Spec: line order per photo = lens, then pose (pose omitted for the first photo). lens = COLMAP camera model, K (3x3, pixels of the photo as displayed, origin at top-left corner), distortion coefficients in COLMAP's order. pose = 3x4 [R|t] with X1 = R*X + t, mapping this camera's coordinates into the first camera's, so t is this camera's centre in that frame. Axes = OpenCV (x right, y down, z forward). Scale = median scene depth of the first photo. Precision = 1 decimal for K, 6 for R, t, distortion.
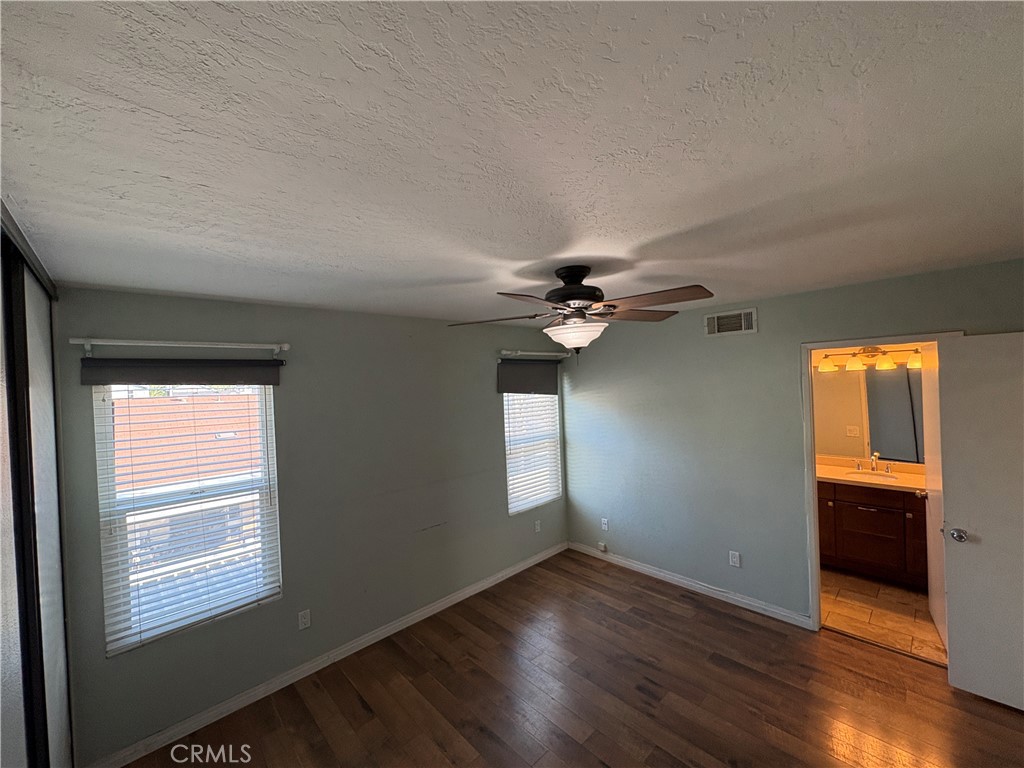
lens RADIAL K [[406.8, 0, 512.9], [0, 406.8, 385.2], [0, 0, 1]] dist [-0.001012, -0.000215]
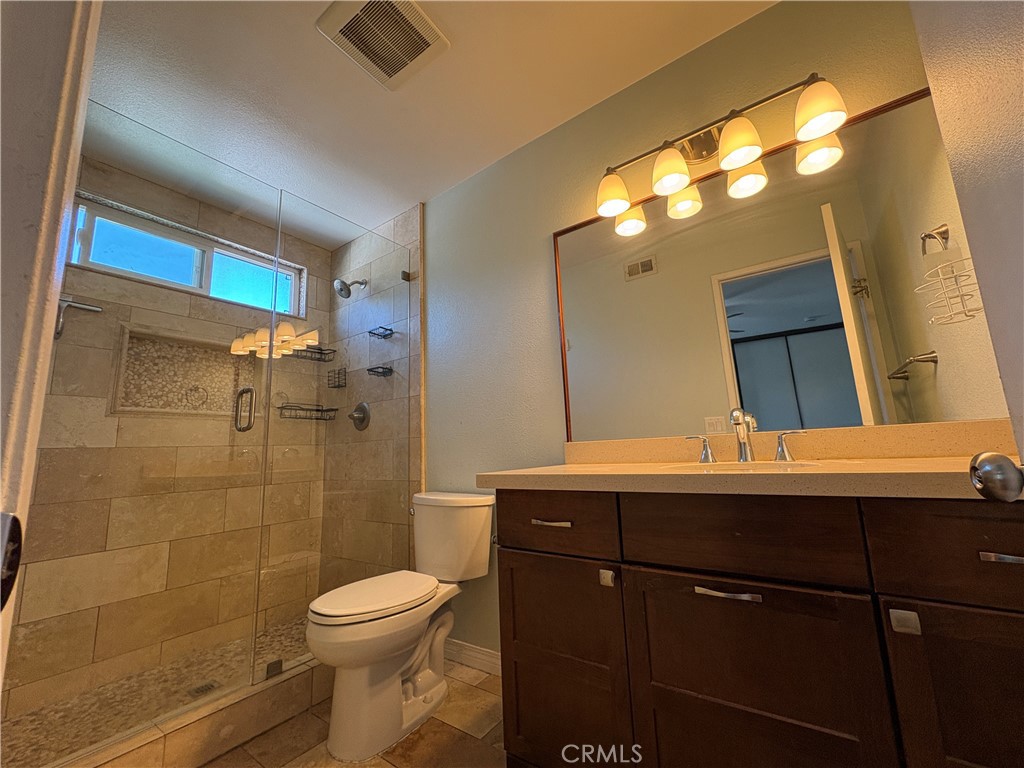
lens RADIAL K [[406.8, 0, 512.9], [0, 406.8, 385.2], [0, 0, 1]] dist [-0.001012, -0.000215]
pose [[0.982184, 0.026526, 0.186043, 0.693616], [0.006572, 0.984534, -0.175072, 0.223478], [-0.187809, 0.173176, 0.966818, 0.764601]]
